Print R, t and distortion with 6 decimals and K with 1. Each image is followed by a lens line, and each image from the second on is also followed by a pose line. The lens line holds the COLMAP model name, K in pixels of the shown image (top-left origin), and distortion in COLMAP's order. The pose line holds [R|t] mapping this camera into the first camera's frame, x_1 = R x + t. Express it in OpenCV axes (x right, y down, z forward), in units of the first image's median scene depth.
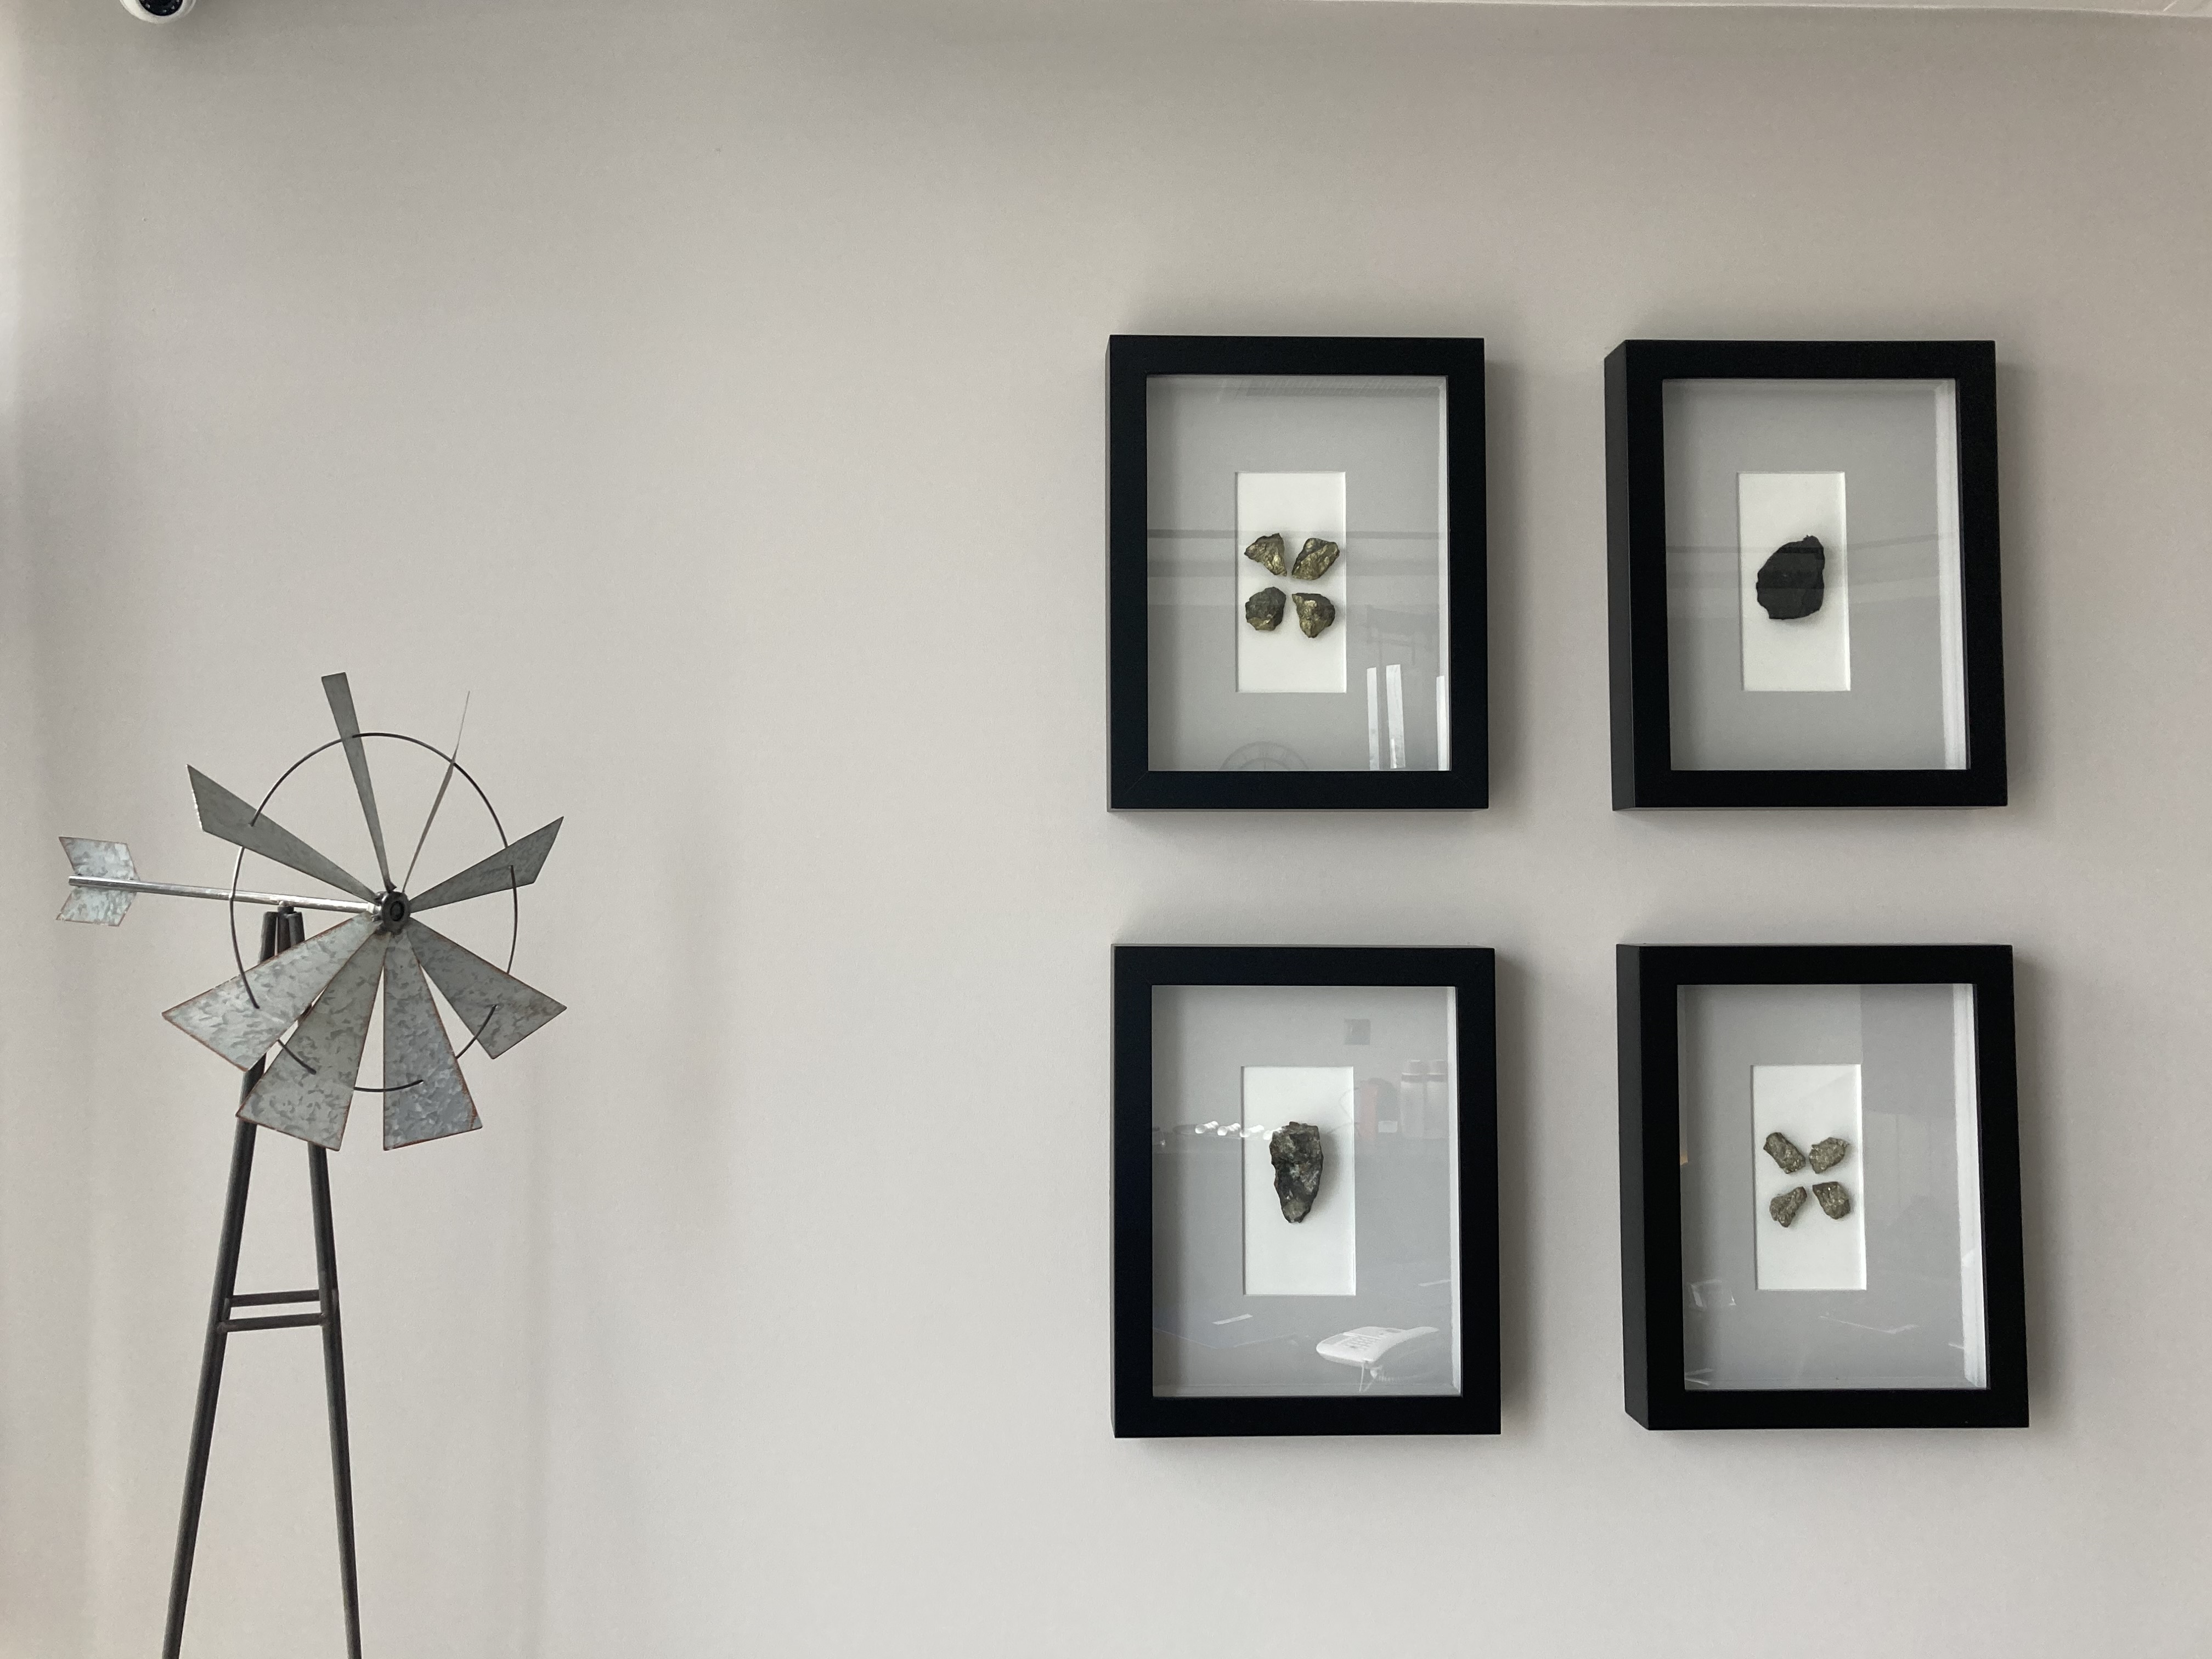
lens RADIAL K [[1800.9, 0, 1106.0], [0, 1800.9, 829.5], [0, 0, 1]] dist [-0.007530, -0.003794]
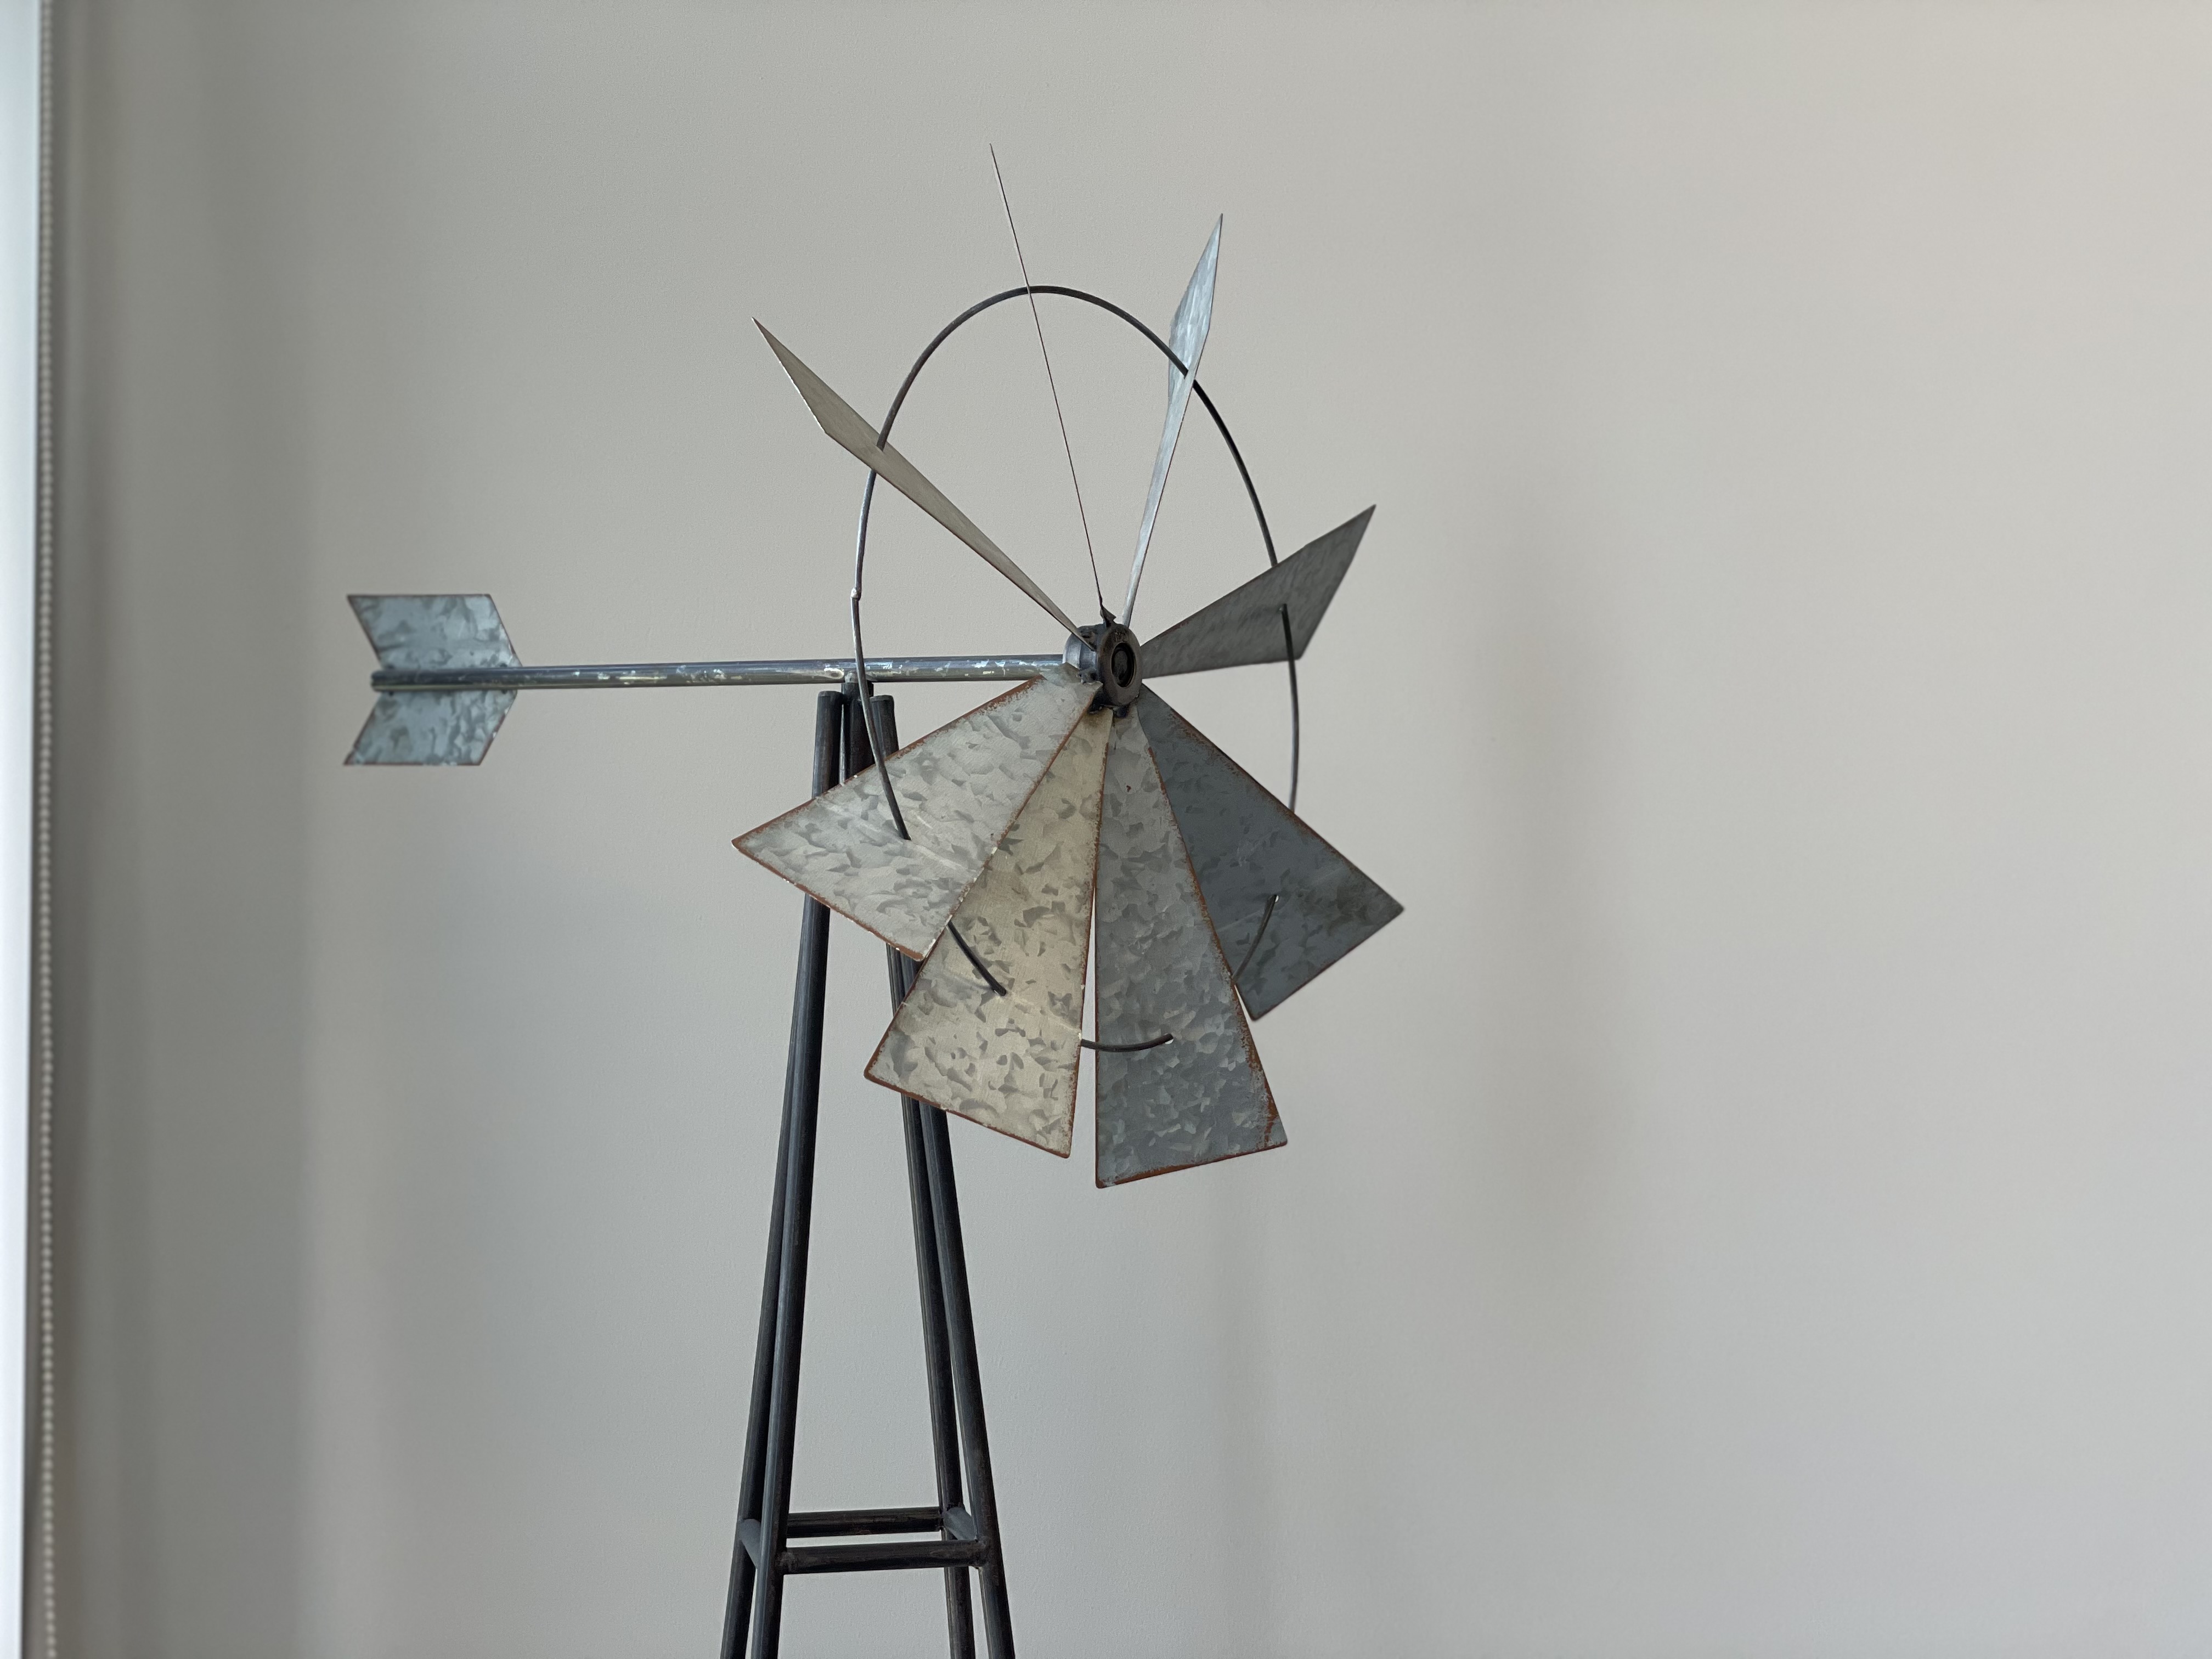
lens RADIAL K [[3304.3, 0, 1106.0], [0, 3304.3, 829.5], [0, 0, 1]] dist [-0.022717, -0.023896]
pose [[0.987635, -0.032164, -0.153433, -0.263765], [0.026503, 0.998895, -0.038801, 0.118371], [0.154512, 0.034255, 0.987397, 0.156169]]
